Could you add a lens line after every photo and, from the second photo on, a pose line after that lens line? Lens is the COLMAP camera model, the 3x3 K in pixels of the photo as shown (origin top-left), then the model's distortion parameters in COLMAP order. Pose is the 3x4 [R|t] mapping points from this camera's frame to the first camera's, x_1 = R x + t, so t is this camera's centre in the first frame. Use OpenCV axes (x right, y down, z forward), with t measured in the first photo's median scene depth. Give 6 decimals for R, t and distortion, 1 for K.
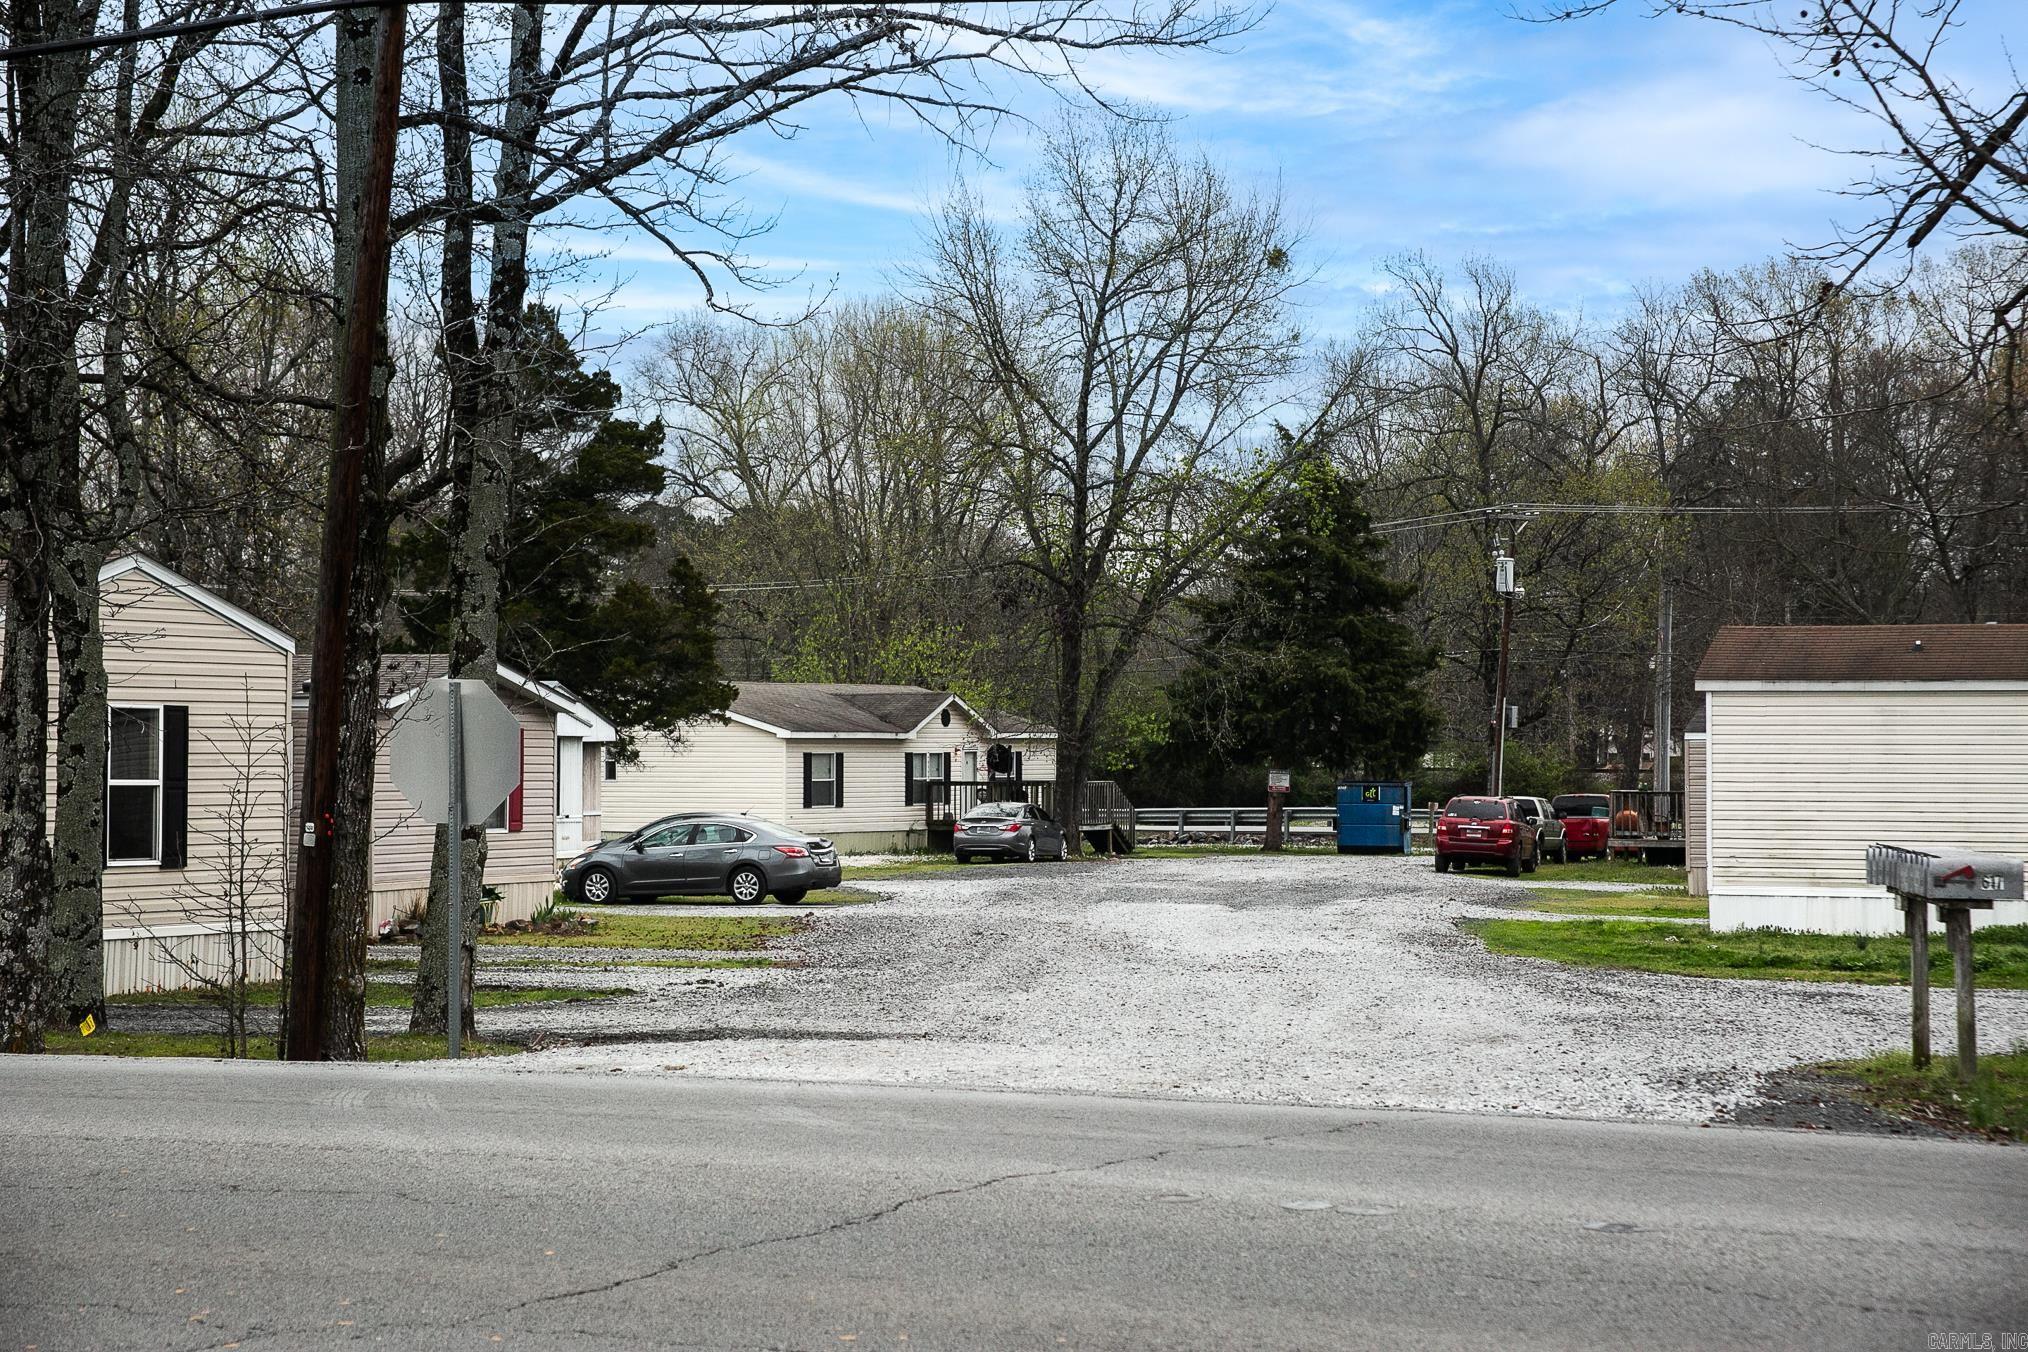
lens RADIAL K [[4239.2, 0, 1008.6], [0, 4239.2, 682.0], [0, 0, 1]] dist [0.323640, 0.000000]
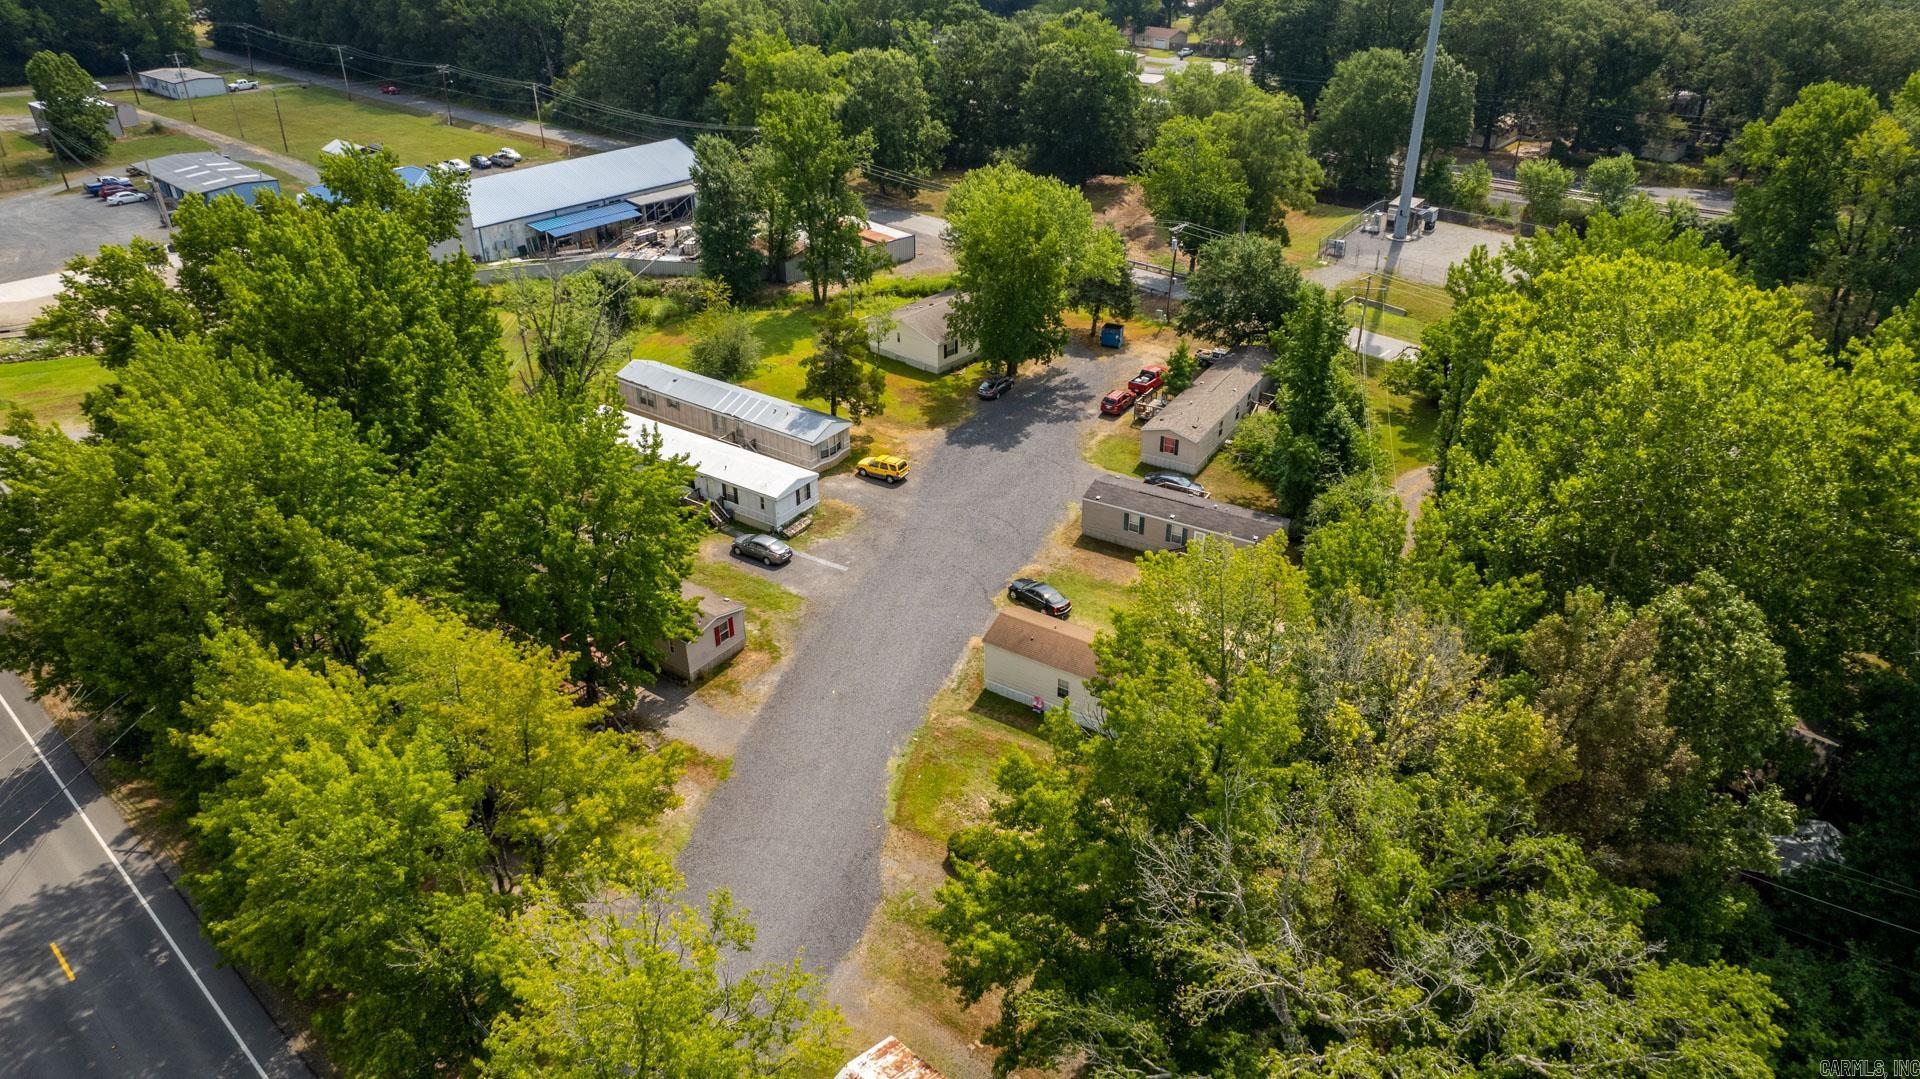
lens RADIAL K [[1221.7, 0, 972.2], [0, 1221.7, 545.8], [0, 0, 1]] dist [-0.072596, 0.065675]
pose [[0.975086, 0.109111, -0.193140, 0.246920], [0.007145, 0.854770, 0.518957, -0.472645], [0.221714, -0.507407, 0.832695, -0.001936]]
